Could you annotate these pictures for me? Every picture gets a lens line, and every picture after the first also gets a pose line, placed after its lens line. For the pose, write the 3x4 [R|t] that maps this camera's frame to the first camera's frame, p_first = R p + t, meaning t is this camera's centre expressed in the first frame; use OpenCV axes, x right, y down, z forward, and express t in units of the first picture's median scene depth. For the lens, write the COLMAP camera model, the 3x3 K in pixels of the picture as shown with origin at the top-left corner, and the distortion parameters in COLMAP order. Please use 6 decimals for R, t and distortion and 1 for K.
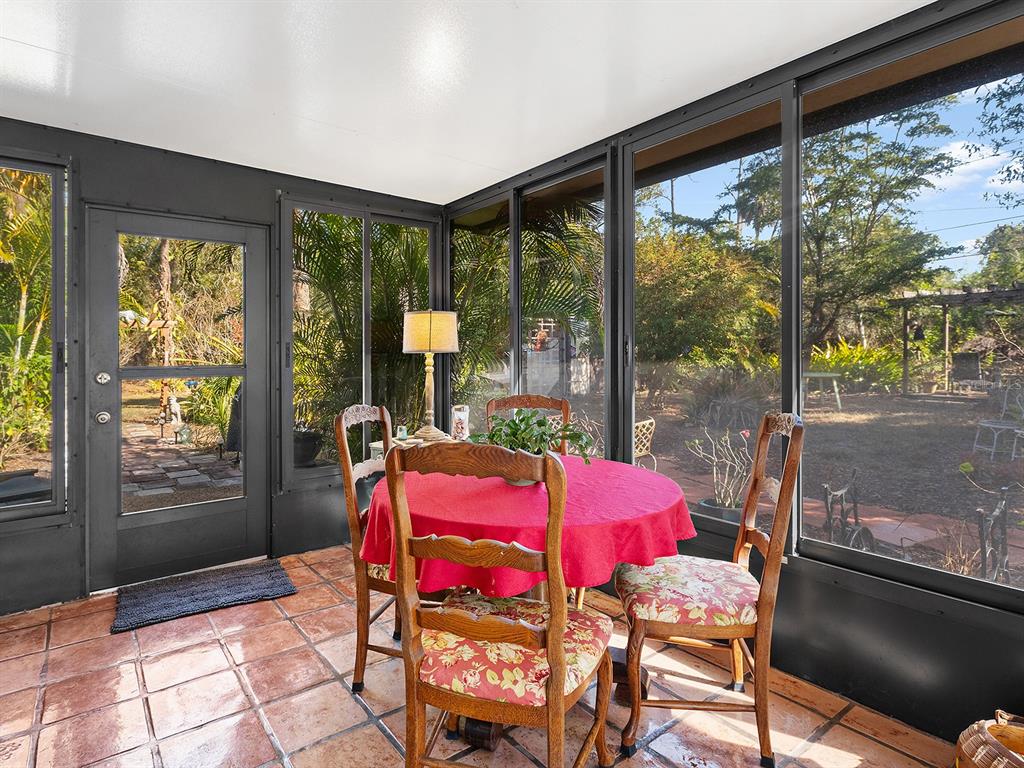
lens RADIAL K [[556.1, 0, 513.2], [0, 556.1, 354.2], [0, 0, 1]] dist [-0.001791, 0.000436]
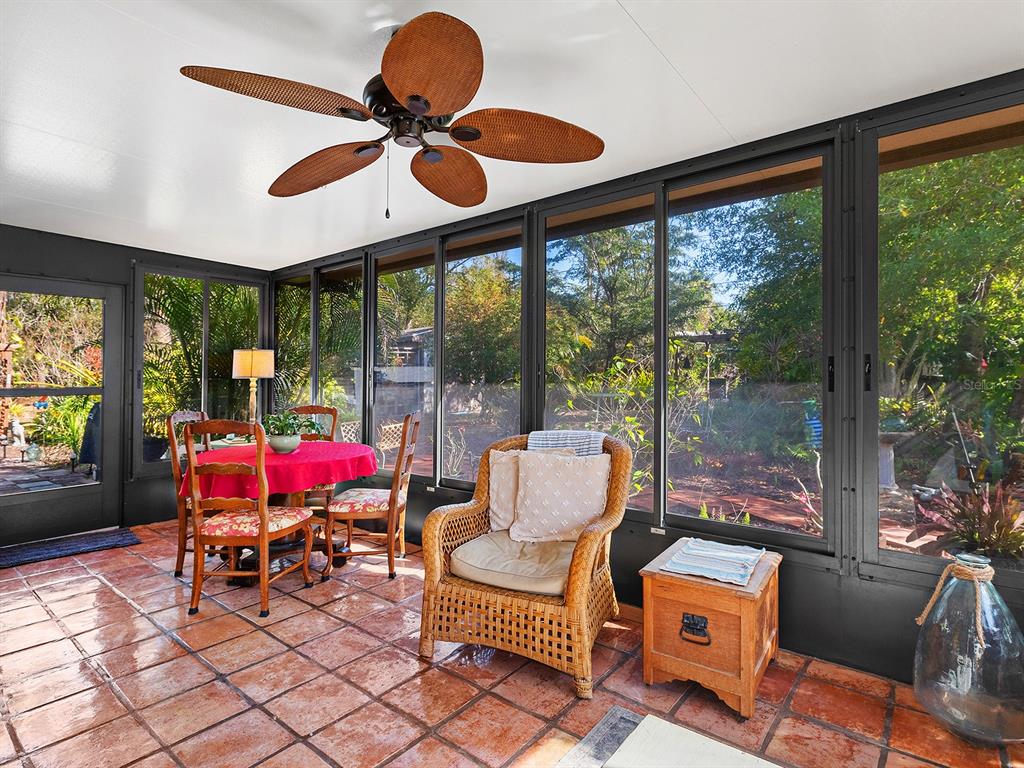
lens RADIAL K [[522.5, 0, 511.3], [0, 522.5, 368.9], [0, 0, 1]] dist [0.002368, 0.001013]
pose [[0.975590, 0.007412, 0.219476, 0.197426], [-0.003557, 0.999832, -0.017957, -0.004490], [-0.219573, 0.016738, 0.975453, -0.440731]]
